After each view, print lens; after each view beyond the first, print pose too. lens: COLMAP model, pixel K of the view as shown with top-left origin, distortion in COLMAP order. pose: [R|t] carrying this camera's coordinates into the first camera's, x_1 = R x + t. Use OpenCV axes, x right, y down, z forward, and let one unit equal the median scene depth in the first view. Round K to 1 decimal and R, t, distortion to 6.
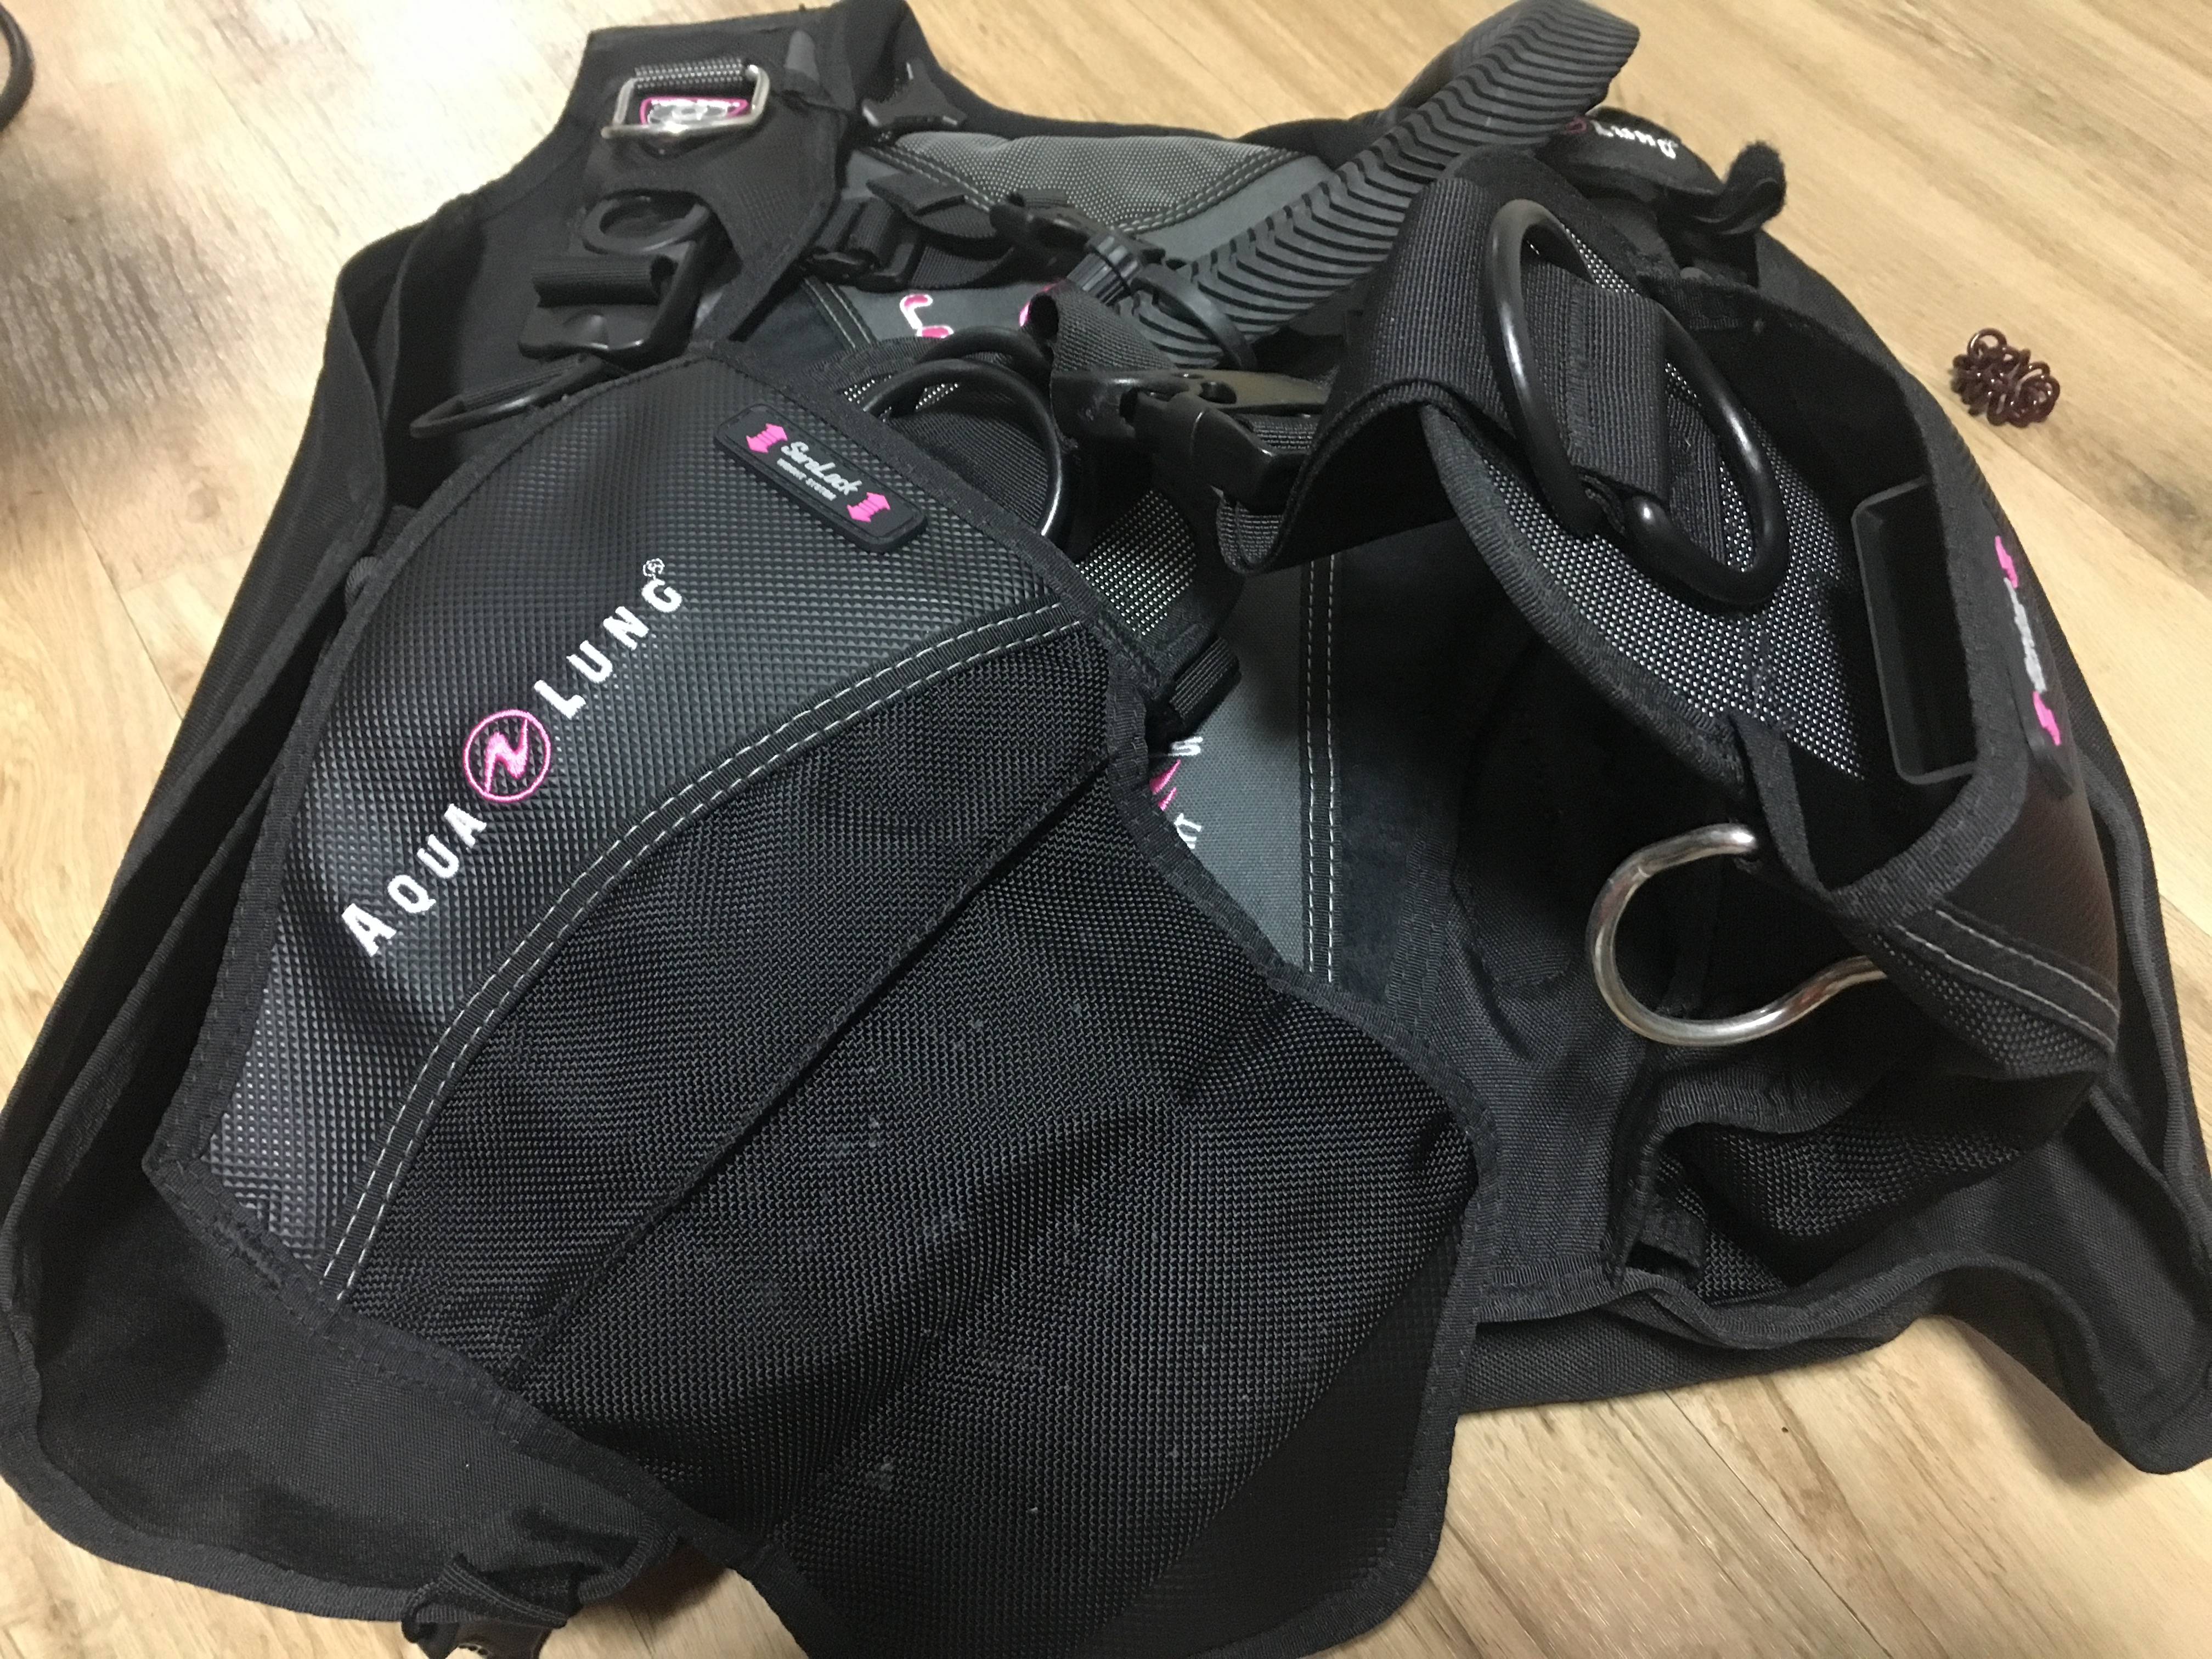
lens RADIAL K [[2008.4, 0, 1106.0], [0, 2008.4, 829.5], [0, 0, 1]] dist [0.002666, 0.000880]
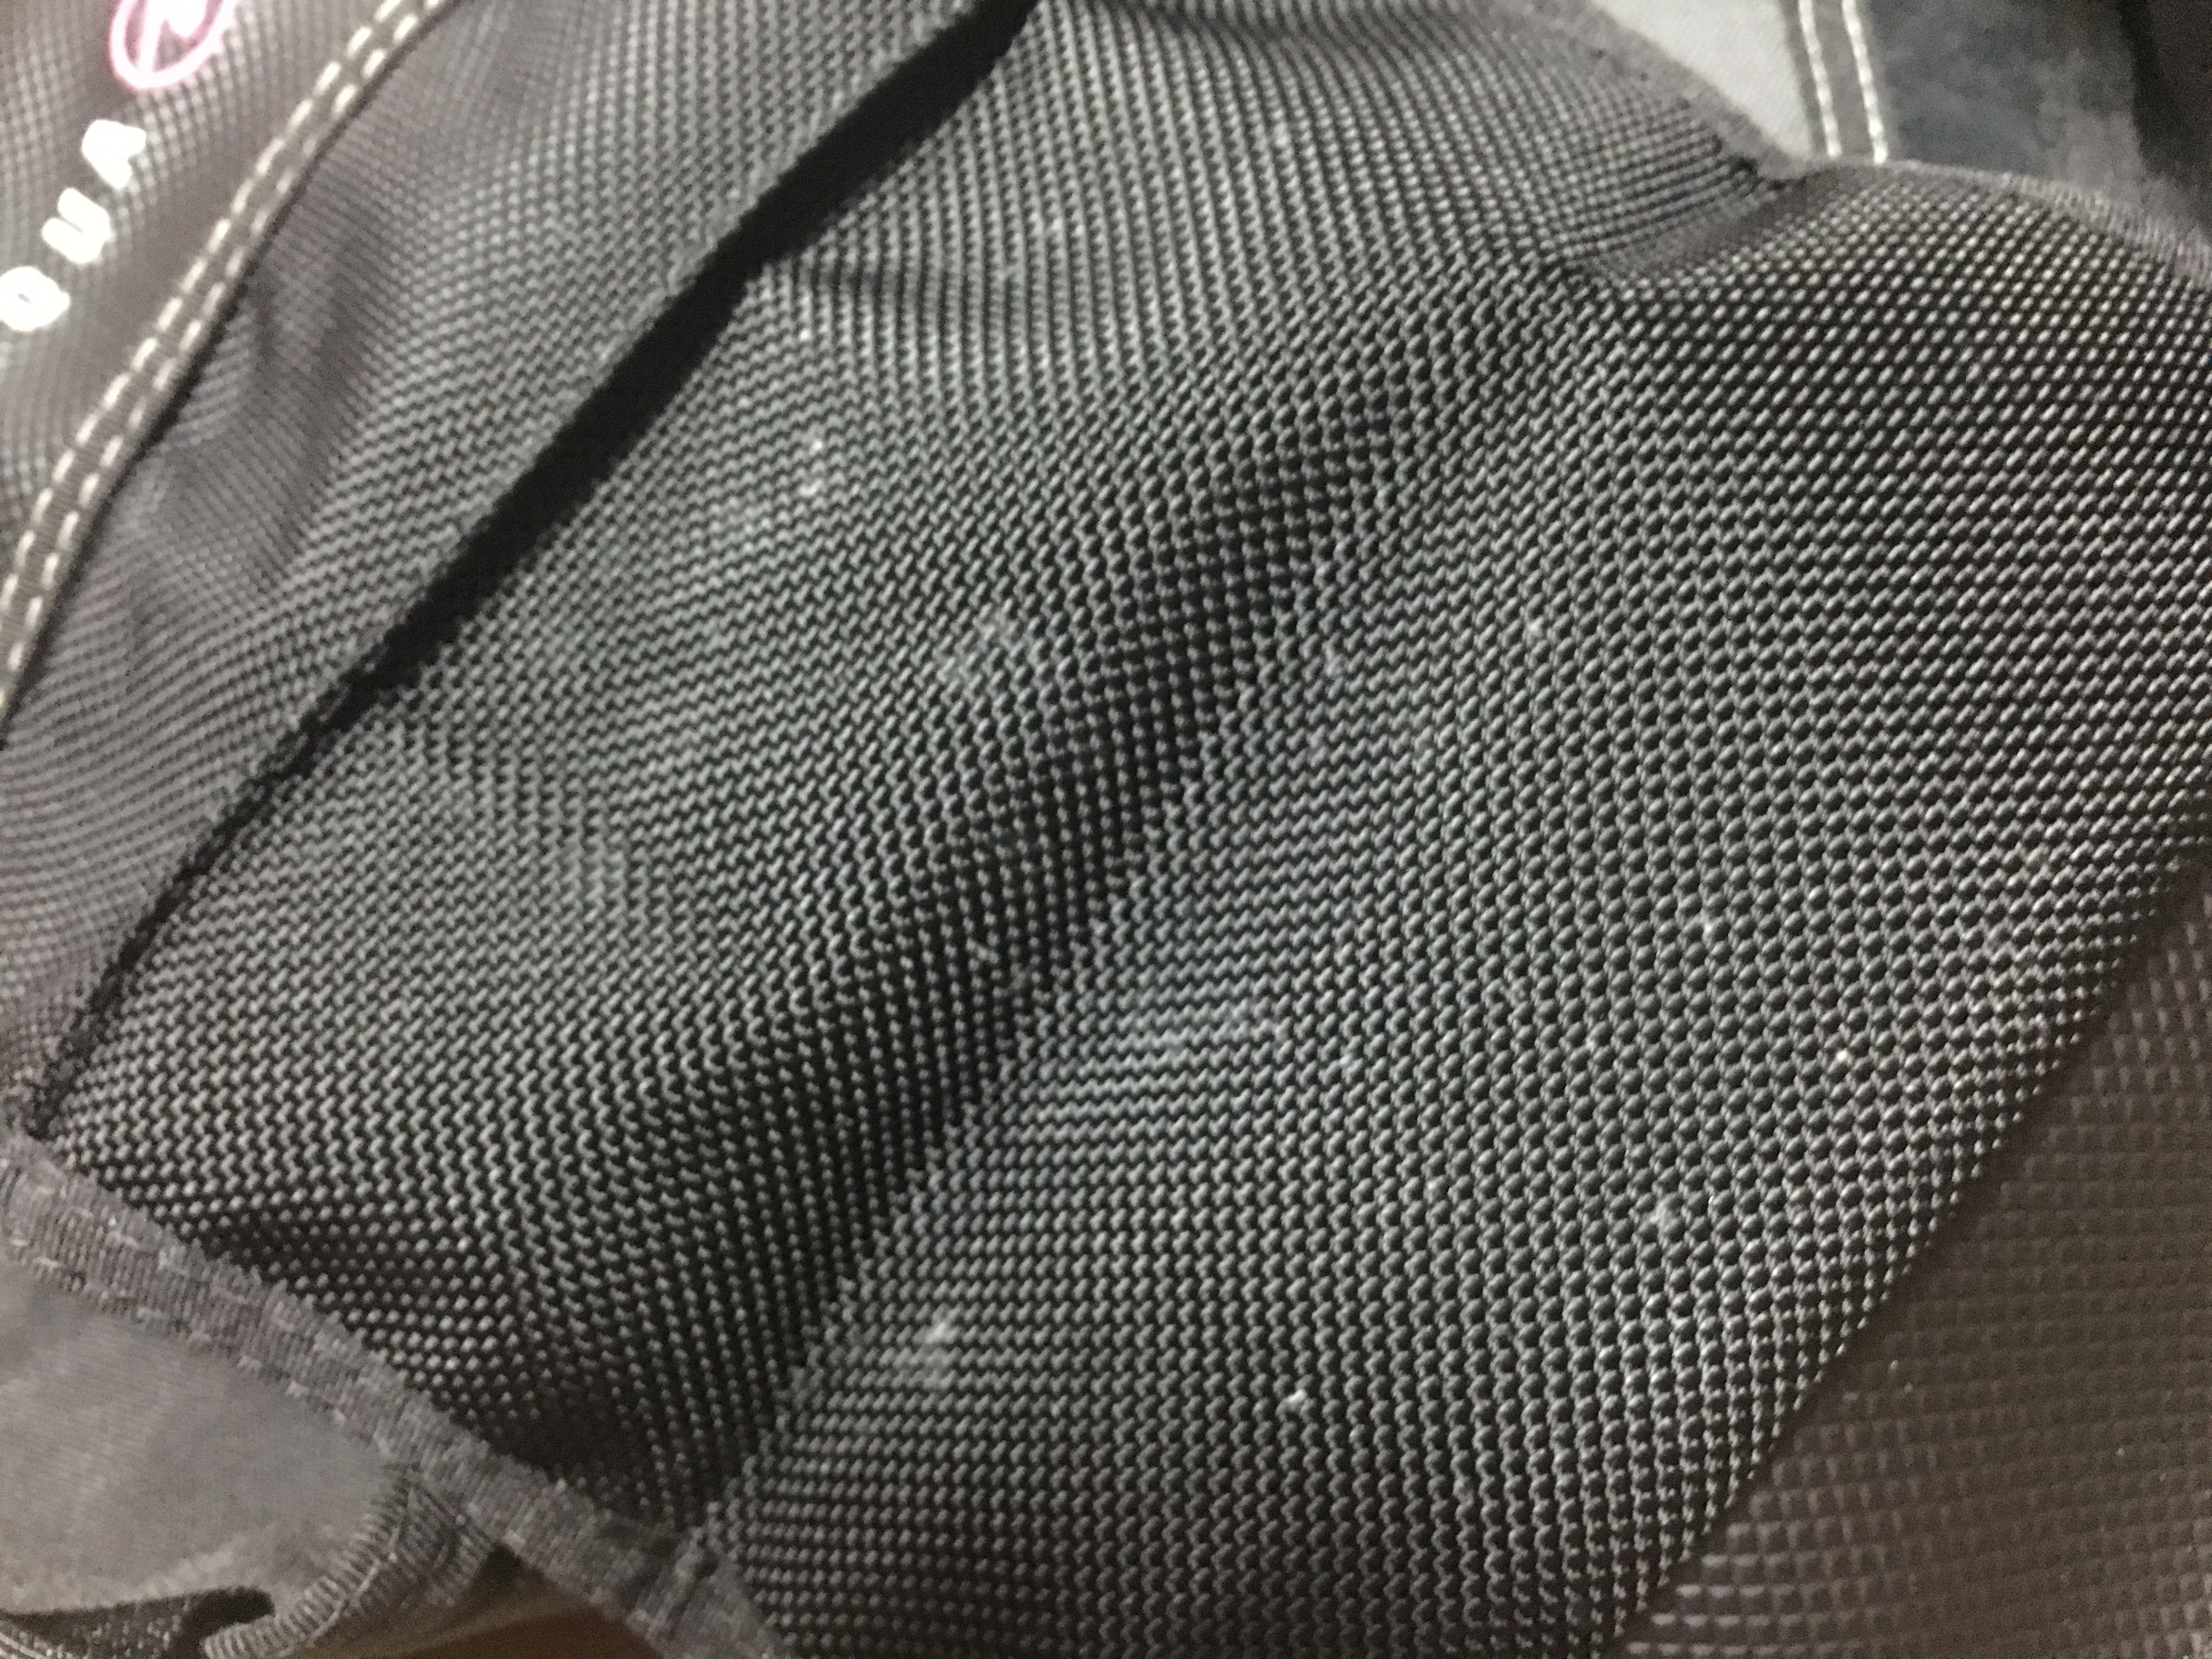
lens RADIAL K [[2008.4, 0, 1106.0], [0, 2008.4, 829.5], [0, 0, 1]] dist [0.002666, 0.000880]
pose [[0.966521, -0.123750, -0.224775, 0.026704], [0.083882, 0.980267, -0.178999, 0.293162], [0.242491, 0.154151, 0.957829, 0.605193]]
